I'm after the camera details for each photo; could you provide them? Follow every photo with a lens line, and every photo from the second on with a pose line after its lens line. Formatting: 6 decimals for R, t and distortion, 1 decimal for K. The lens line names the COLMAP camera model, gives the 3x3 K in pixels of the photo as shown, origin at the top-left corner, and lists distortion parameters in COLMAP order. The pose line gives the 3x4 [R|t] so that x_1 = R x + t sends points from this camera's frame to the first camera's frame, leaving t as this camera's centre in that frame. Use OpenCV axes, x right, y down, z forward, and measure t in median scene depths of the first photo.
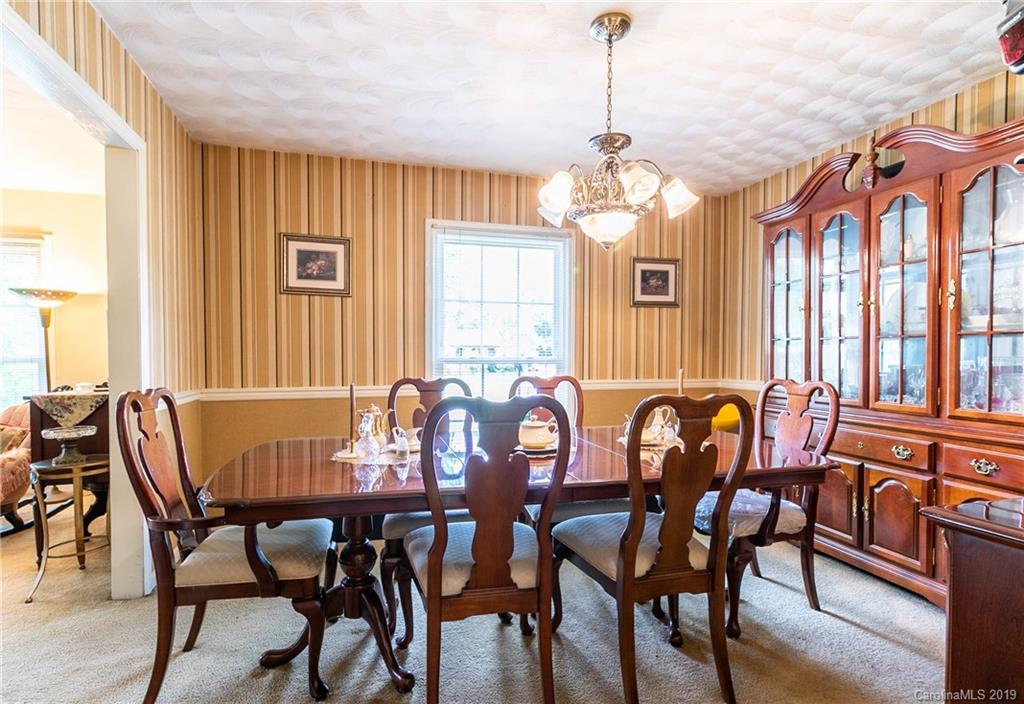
lens RADIAL K [[506.9, 0, 510.2], [0, 506.9, 373.1], [0, 0, 1]] dist [0.001322, -0.000148]
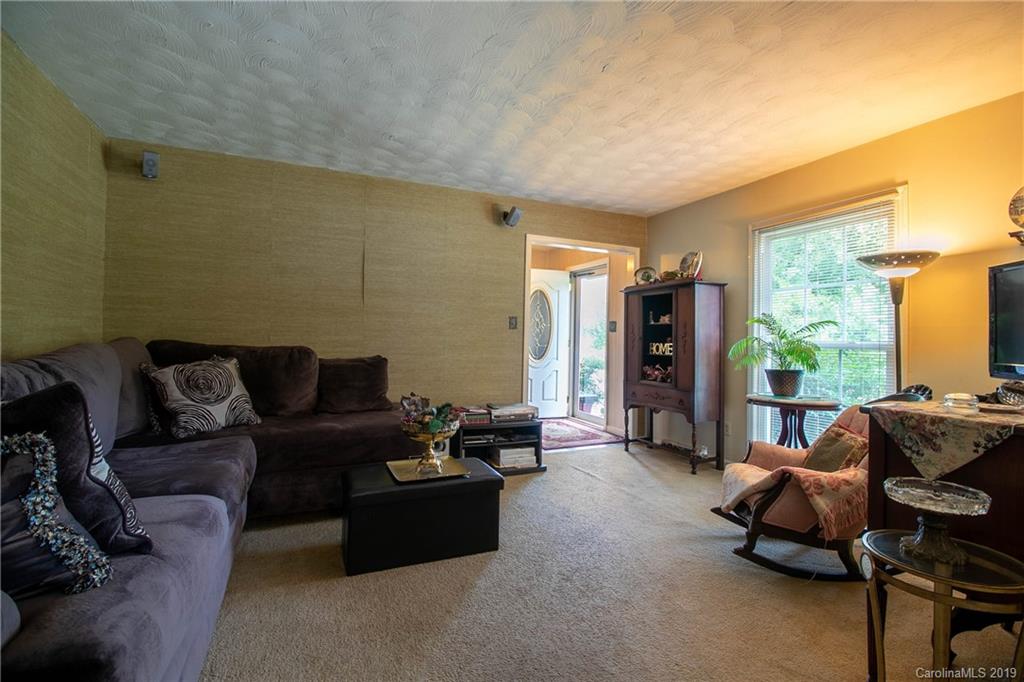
lens RADIAL K [[471.3, 0, 522.7], [0, 471.3, 327.0], [0, 0, 1]] dist [-0.000691, -0.012112]
pose [[0.157269, -0.016765, -0.987414, -0.389641], [-0.051203, 0.998373, -0.025107, -0.013397], [0.986228, 0.054507, 0.156154, 0.425237]]
